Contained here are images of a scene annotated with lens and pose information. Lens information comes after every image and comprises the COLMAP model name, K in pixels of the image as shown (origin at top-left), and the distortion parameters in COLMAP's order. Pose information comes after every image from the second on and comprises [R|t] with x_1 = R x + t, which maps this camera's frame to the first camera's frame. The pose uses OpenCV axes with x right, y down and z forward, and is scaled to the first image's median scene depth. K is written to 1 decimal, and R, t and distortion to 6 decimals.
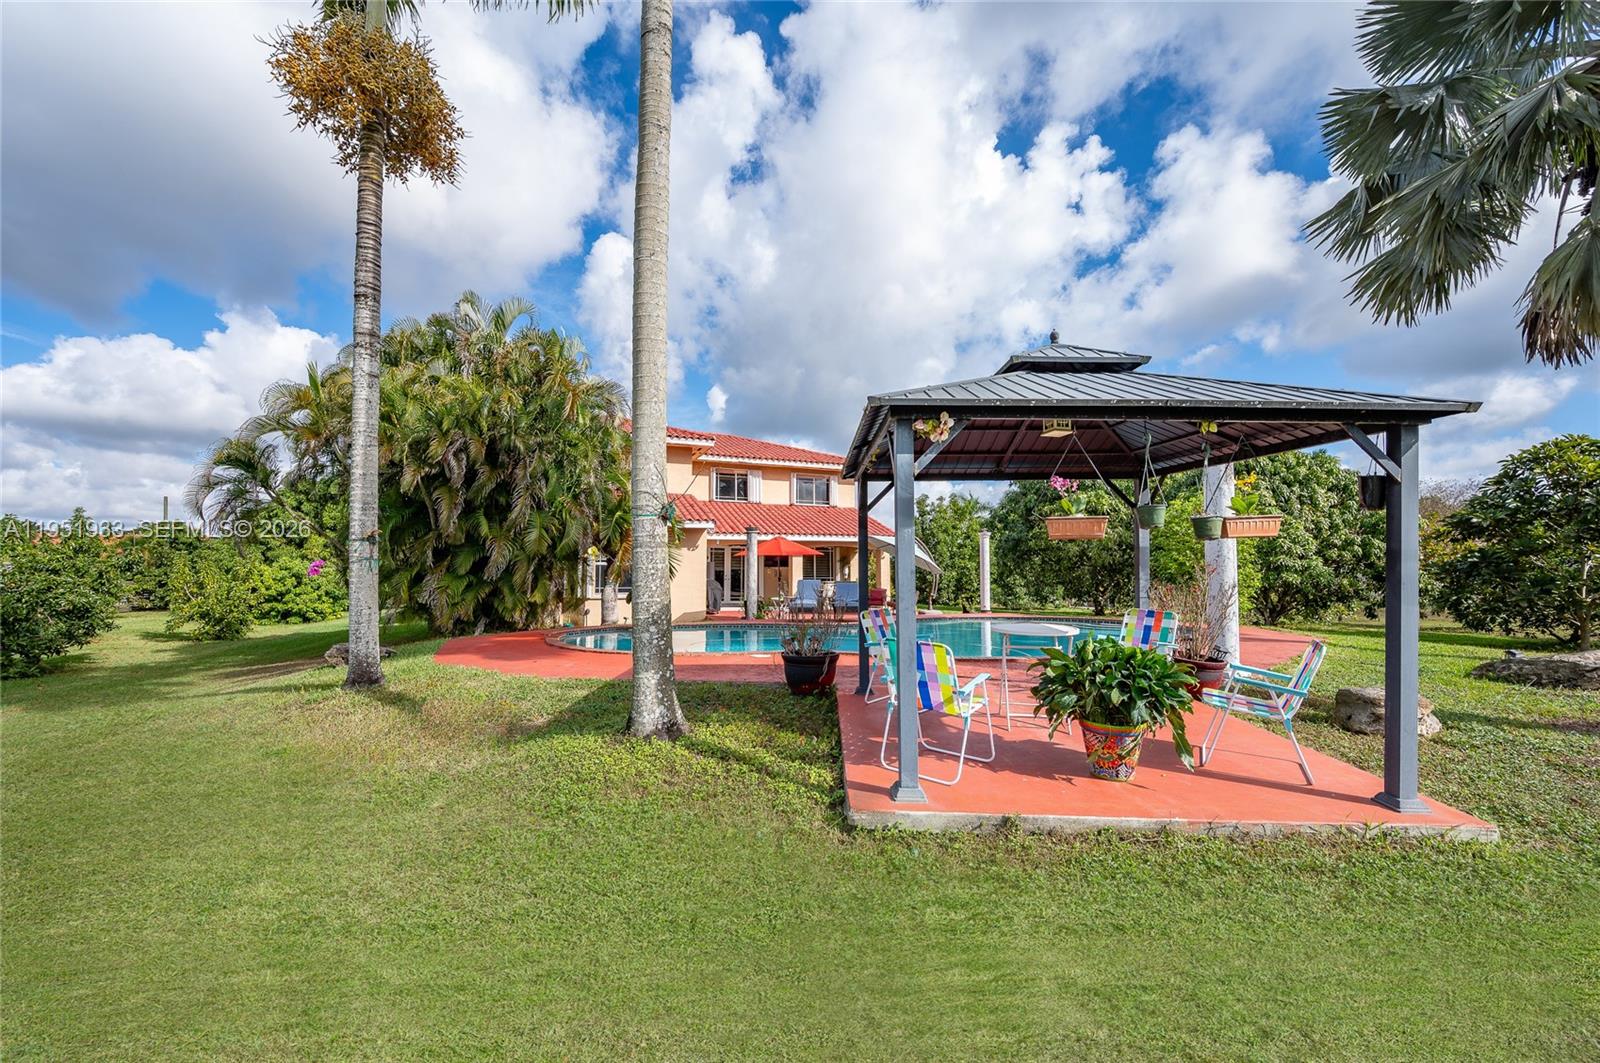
lens RADIAL K [[647.6, 0, 811.7], [0, 647.6, 528.5], [0, 0, 1]] dist [-0.001150, 0.000046]
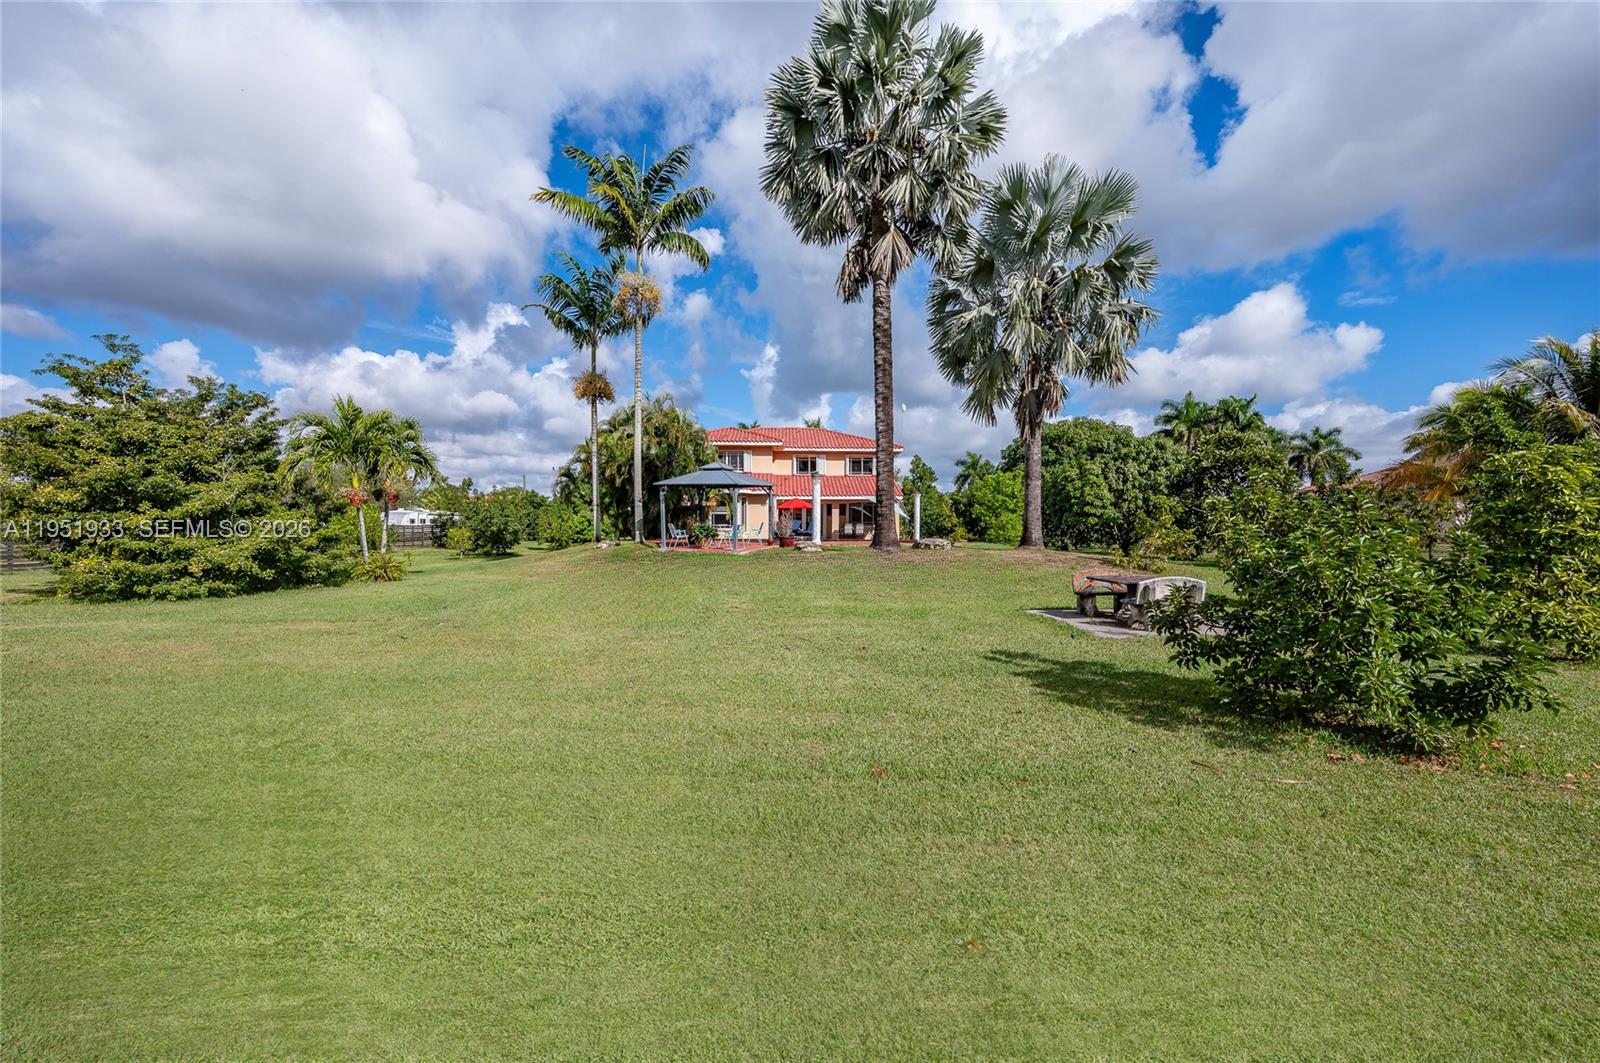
lens RADIAL K [[647.6, 0, 803.2], [0, 647.6, 535.1], [0, 0, 1]] dist [-0.001150, 0.000046]
pose [[0.935988, 0.009405, -0.351907, 0.455489], [0.019263, 0.996777, 0.077874, -0.018686], [0.351506, -0.079668, 0.932790, -0.545252]]
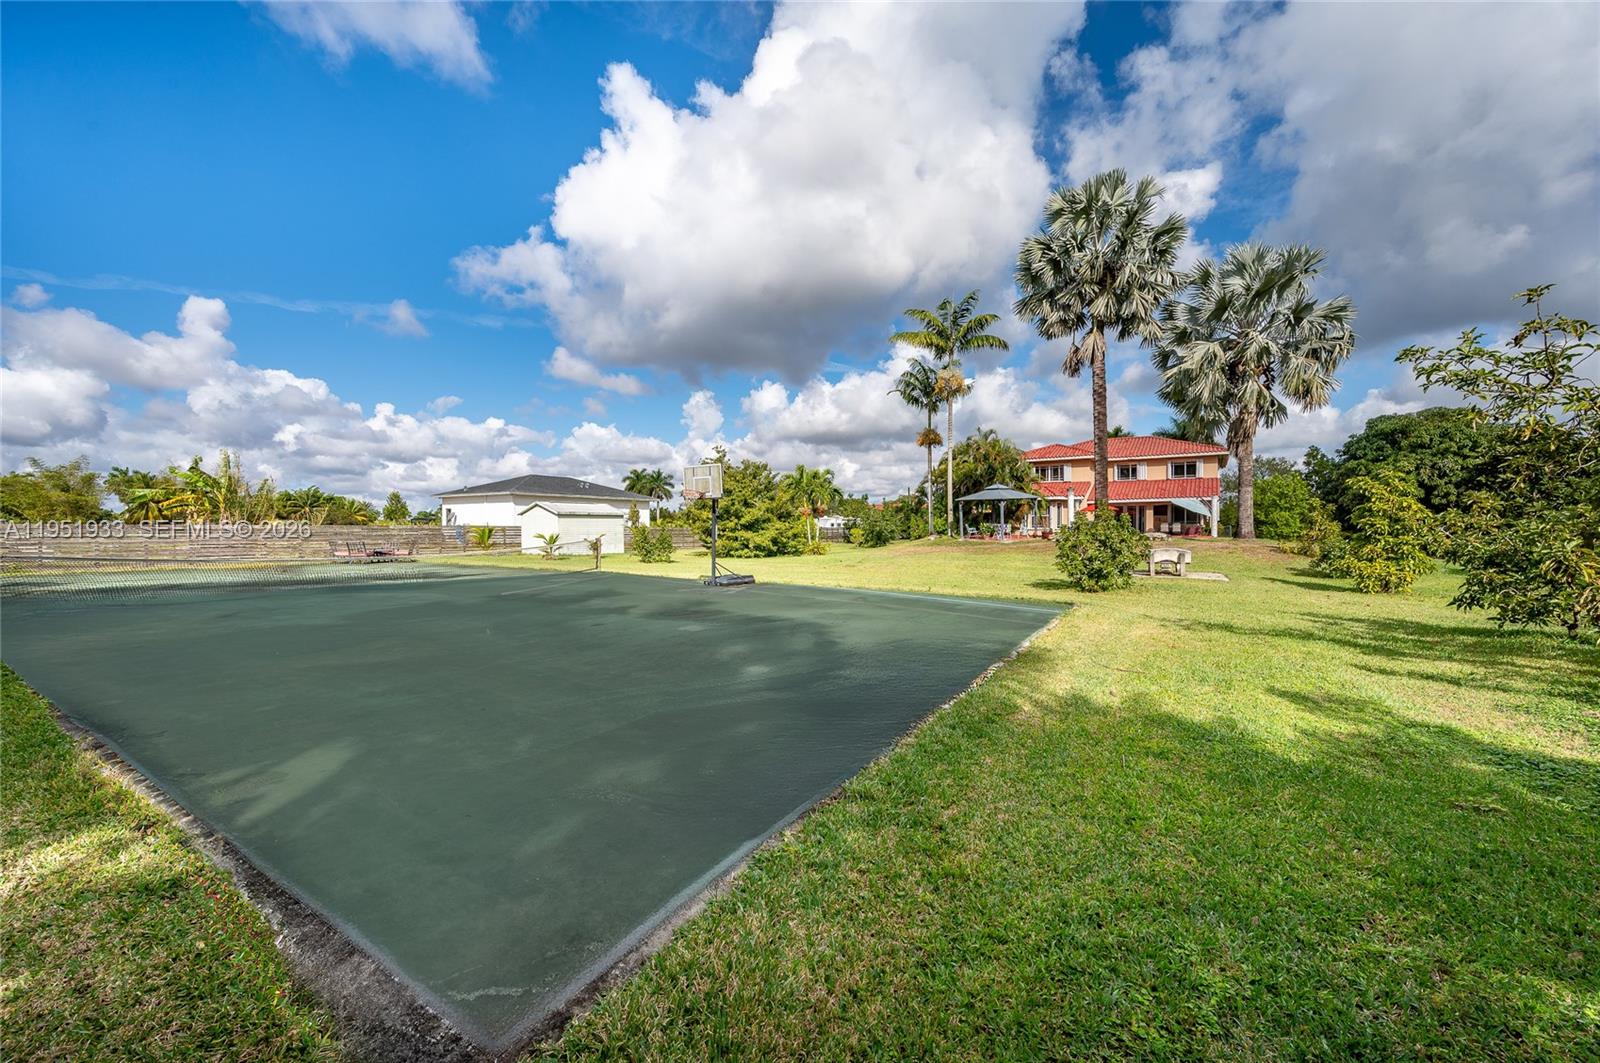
lens RADIAL K [[647.6, 0, 791.1], [0, 647.6, 528.9], [0, 0, 1]] dist [-0.001150, 0.000046]
pose [[0.568985, -0.002082, -0.822345, 0.874397], [0.059910, 0.997445, 0.038927, -0.034624], [0.820163, -0.071415, 0.567656, -0.871676]]
